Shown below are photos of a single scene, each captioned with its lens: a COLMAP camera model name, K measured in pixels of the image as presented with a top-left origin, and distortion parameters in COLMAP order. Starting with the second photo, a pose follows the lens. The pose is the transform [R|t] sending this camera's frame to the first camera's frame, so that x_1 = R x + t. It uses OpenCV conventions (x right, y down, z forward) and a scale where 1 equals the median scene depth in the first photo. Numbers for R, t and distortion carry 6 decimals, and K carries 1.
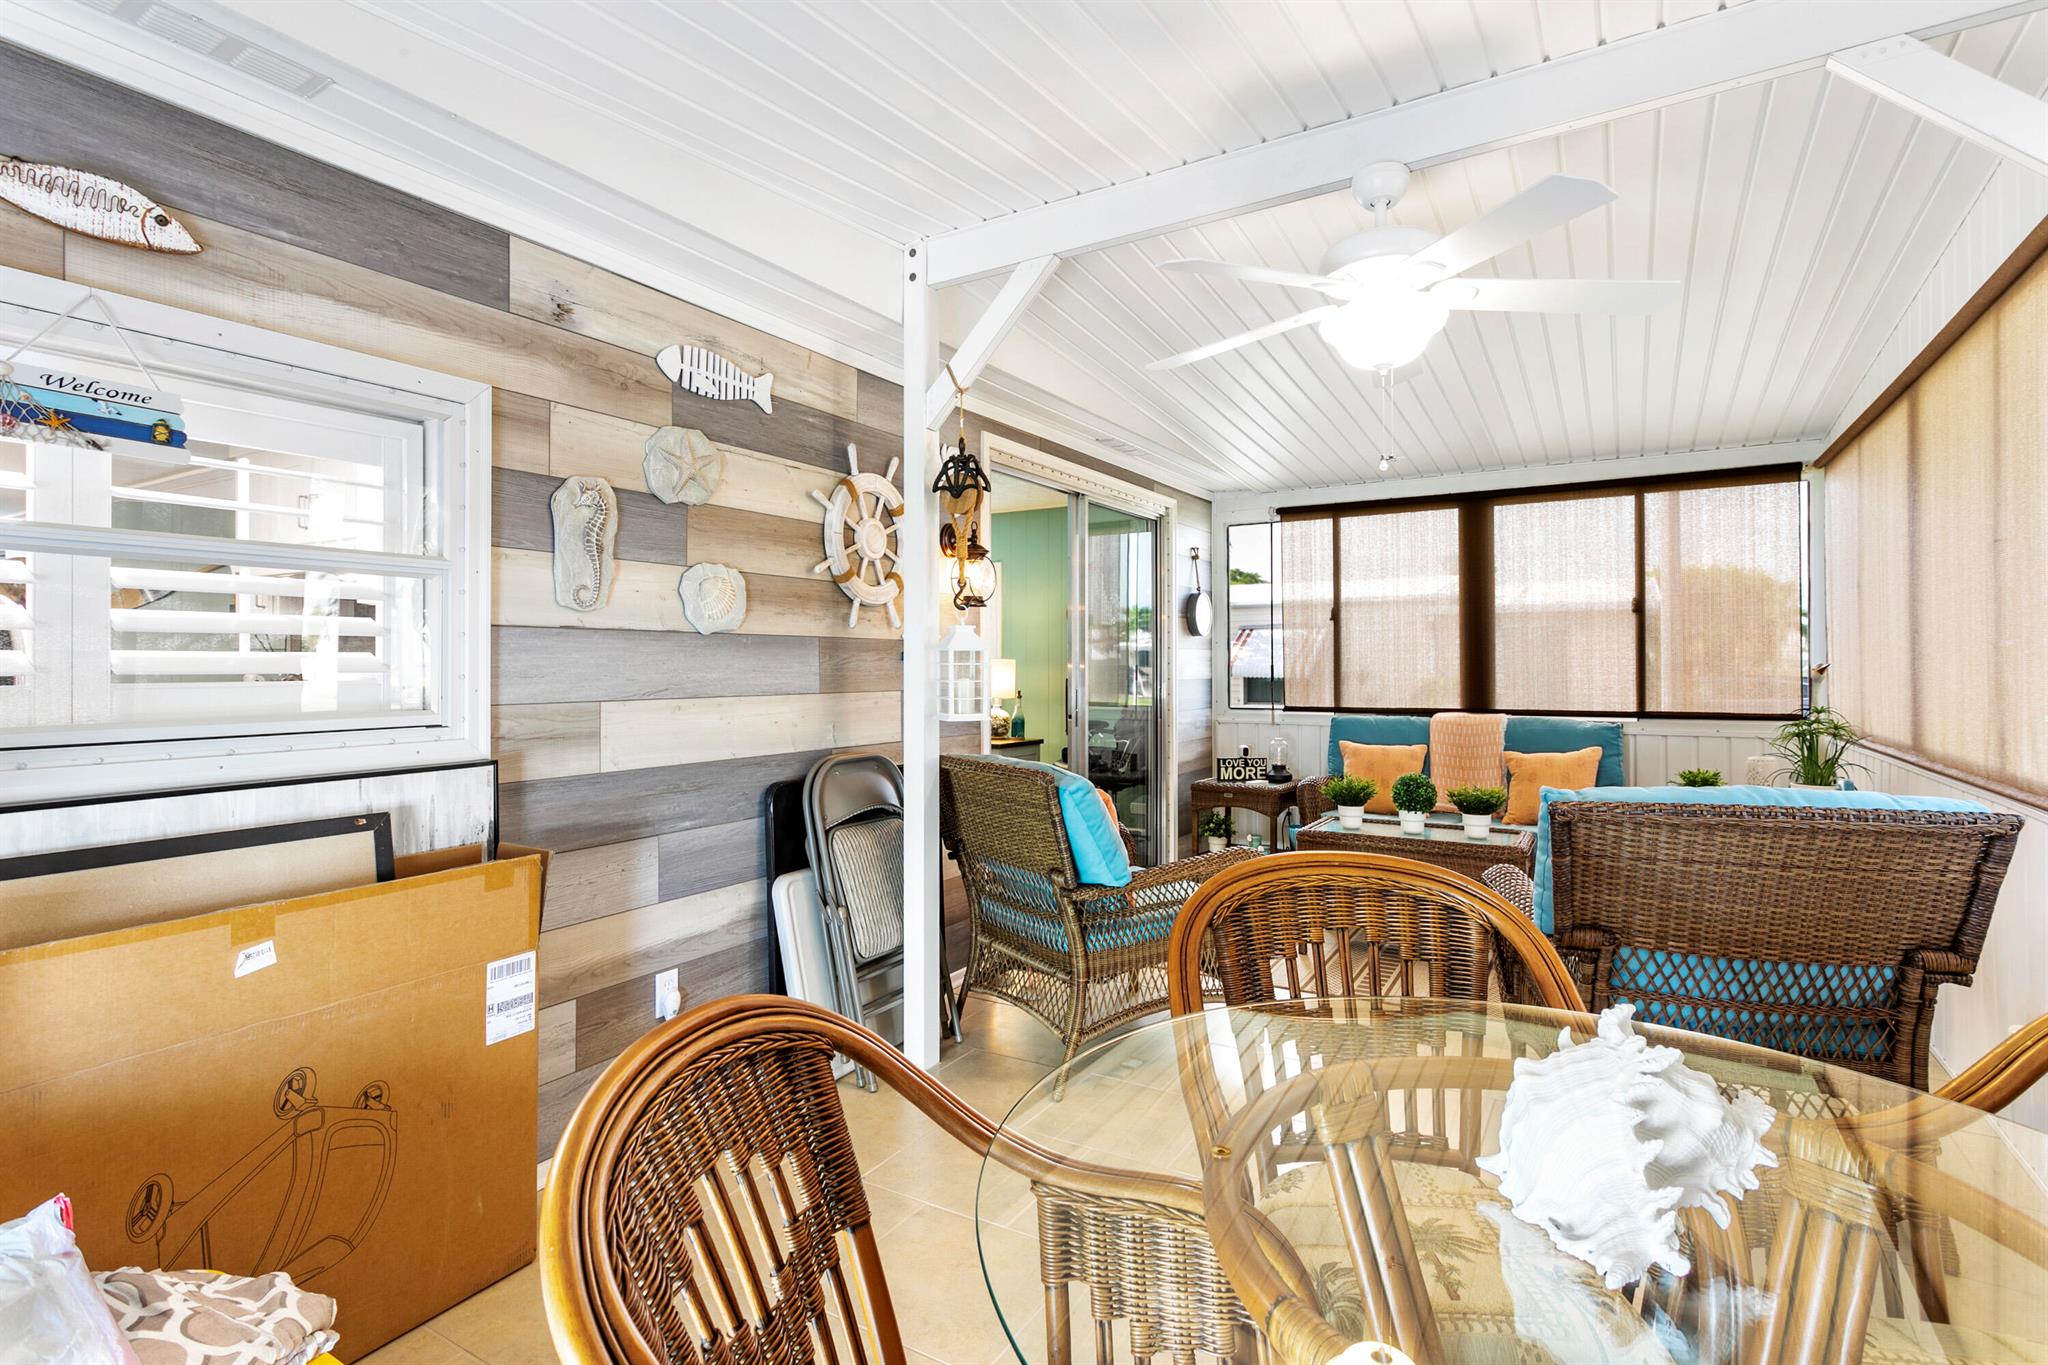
lens RADIAL K [[985.7, 0, 1003.9], [0, 985.7, 669.2], [0, 0, 1]] dist [-0.001830, 0.003853]
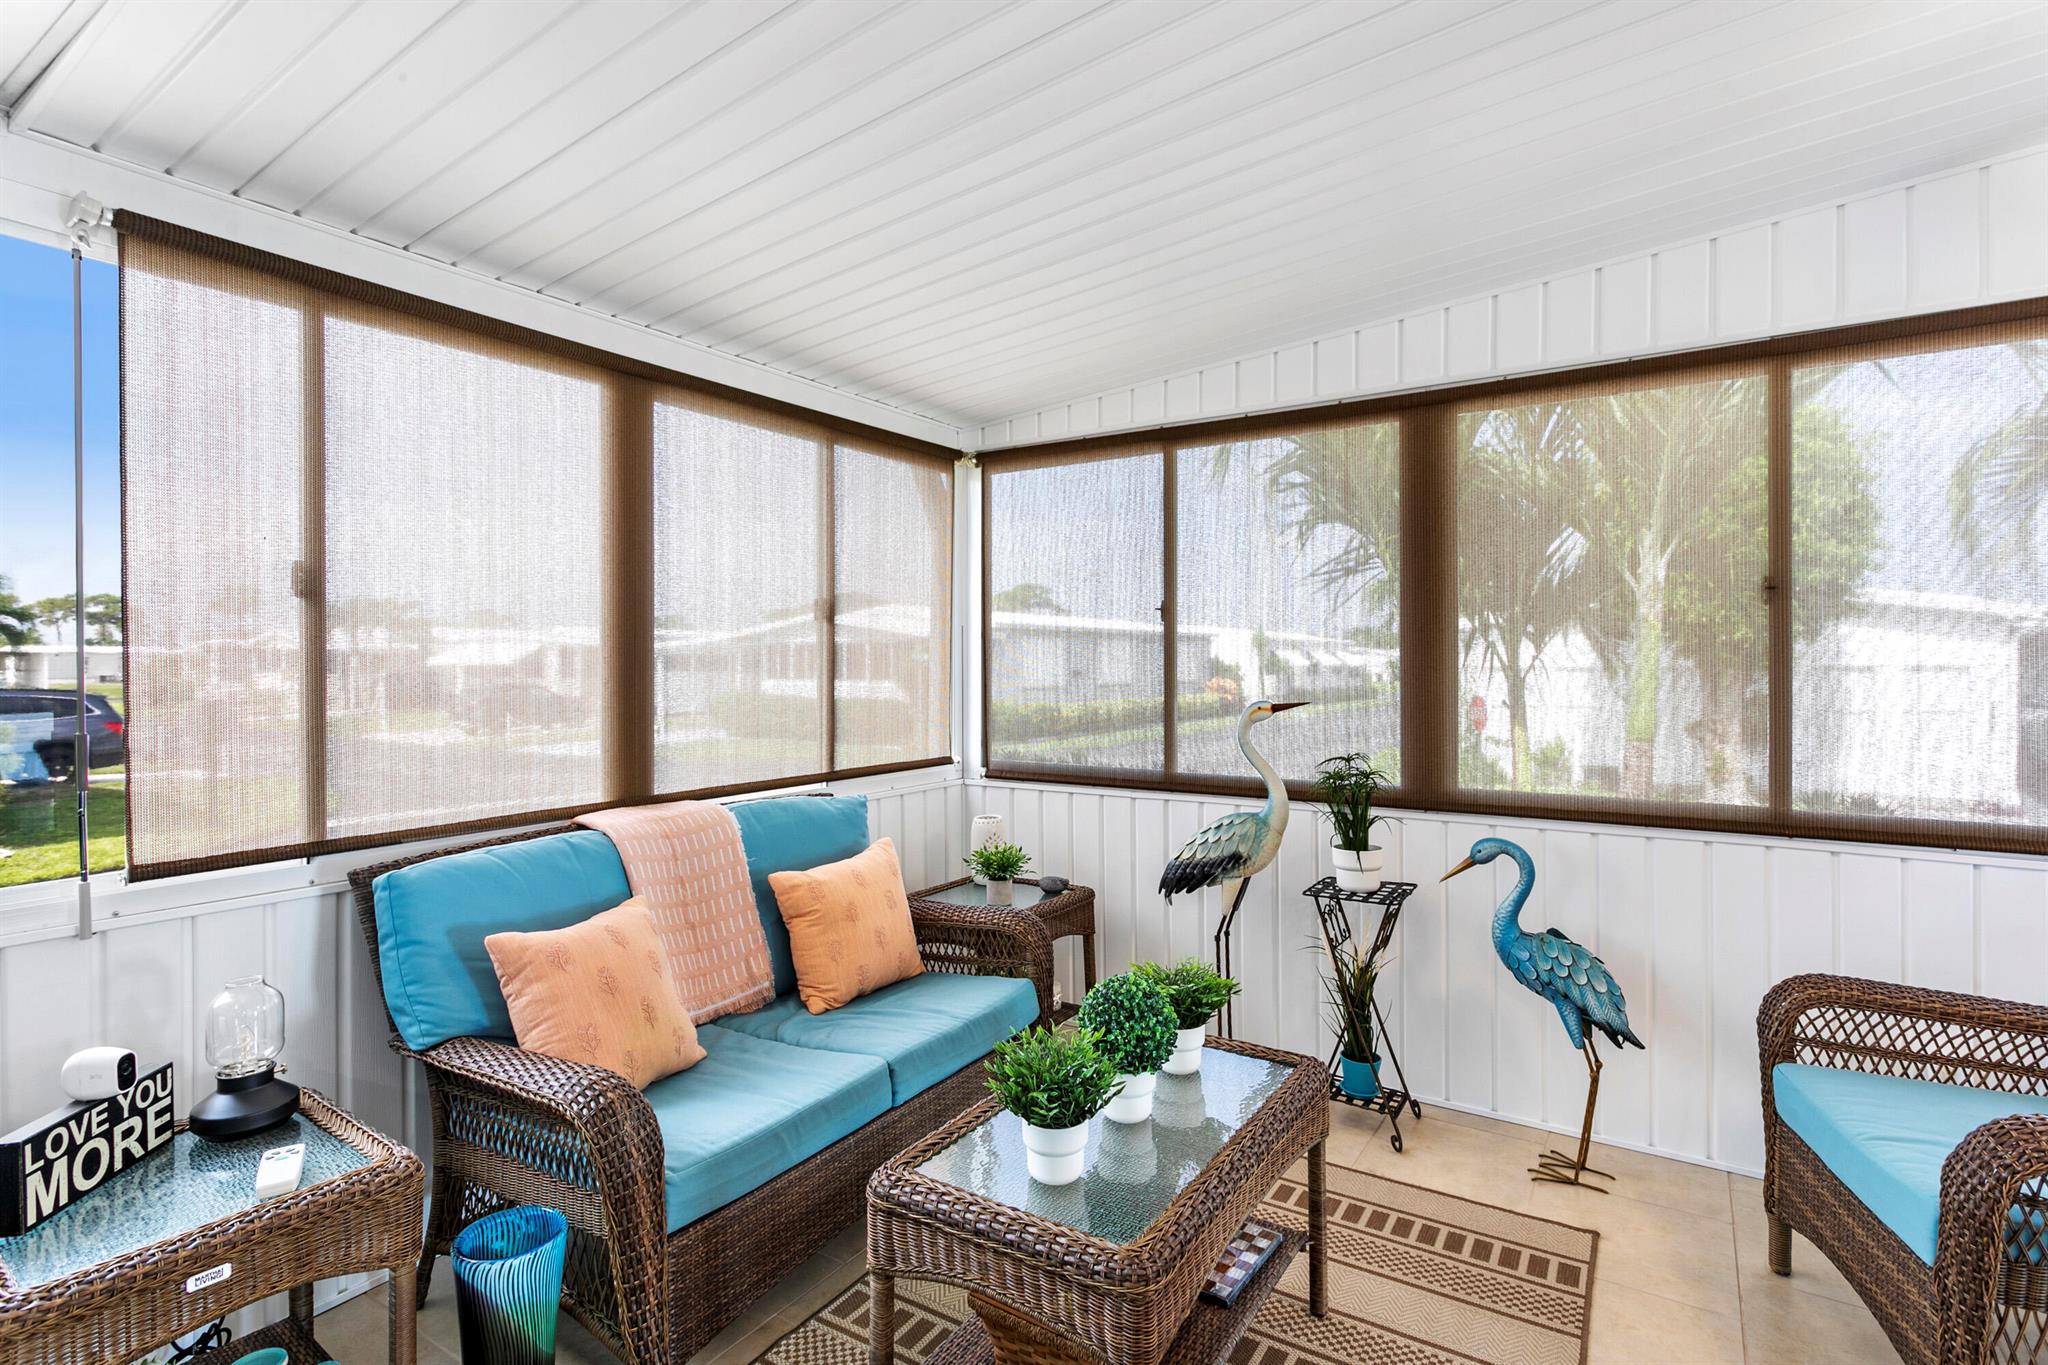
lens RADIAL K [[985.7, 0, 1003.8], [0, 985.7, 668.0], [0, 0, 1]] dist [-0.001830, 0.003853]
pose [[0.029317, -0.002096, 0.999568, -0.025928], [0.008986, 0.999958, 0.001833, -0.046334], [-0.999530, 0.008928, 0.029334, 1.480323]]
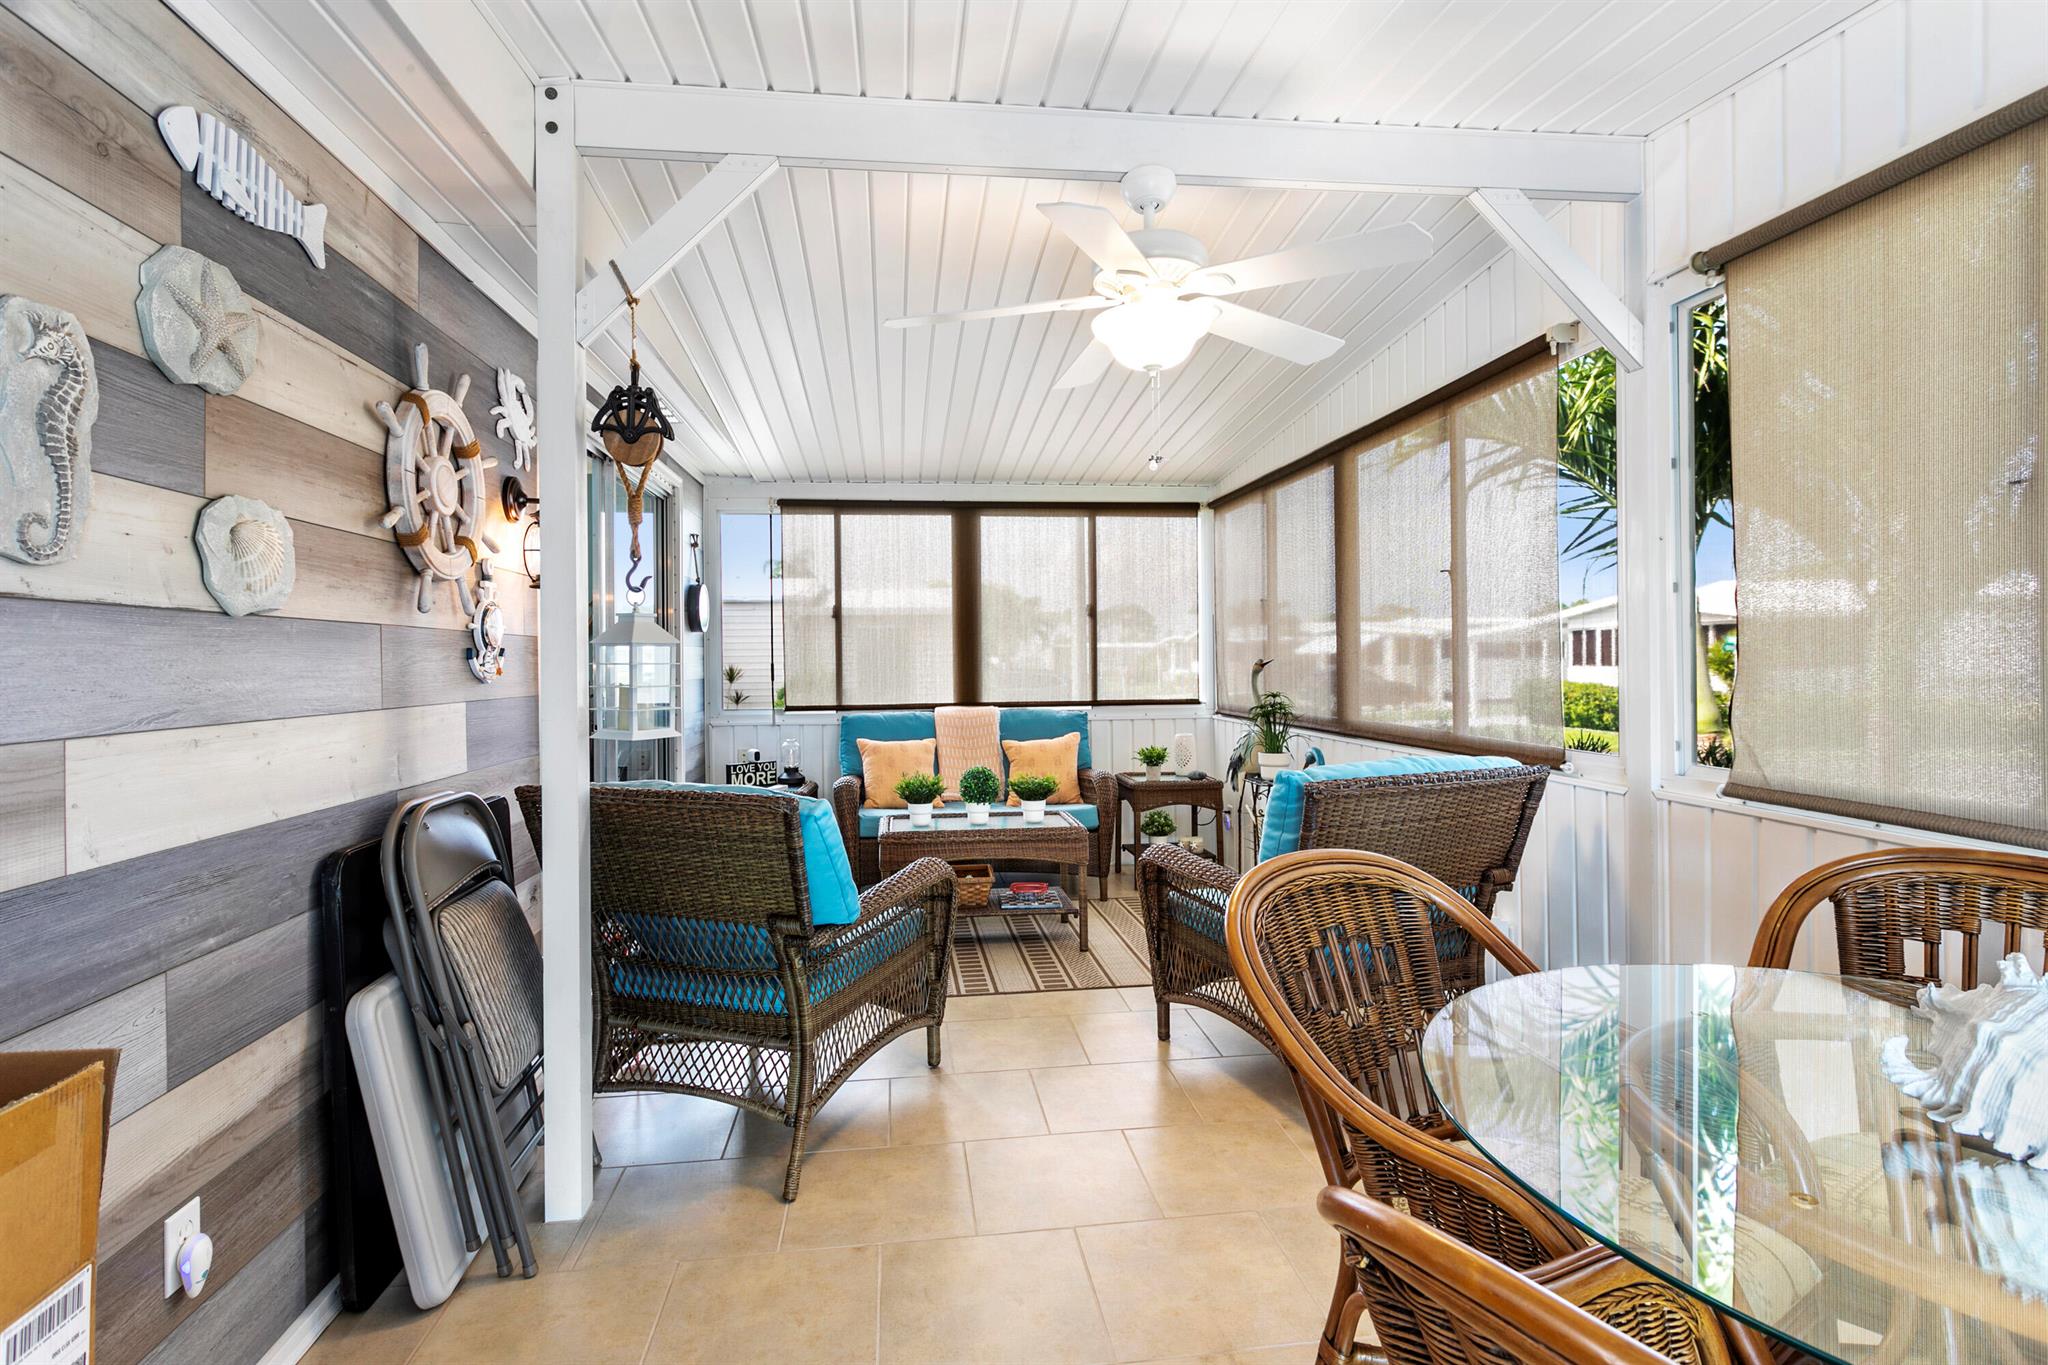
lens RADIAL K [[985.7, 0, 1011.6], [0, 985.7, 669.5], [0, 0, 1]] dist [-0.001830, 0.003853]
pose [[0.783627, -0.009924, 0.621153, -0.284668], [0.008440, 0.999950, 0.005329, -0.002502], [-0.621175, 0.001067, 0.783671, 0.230334]]
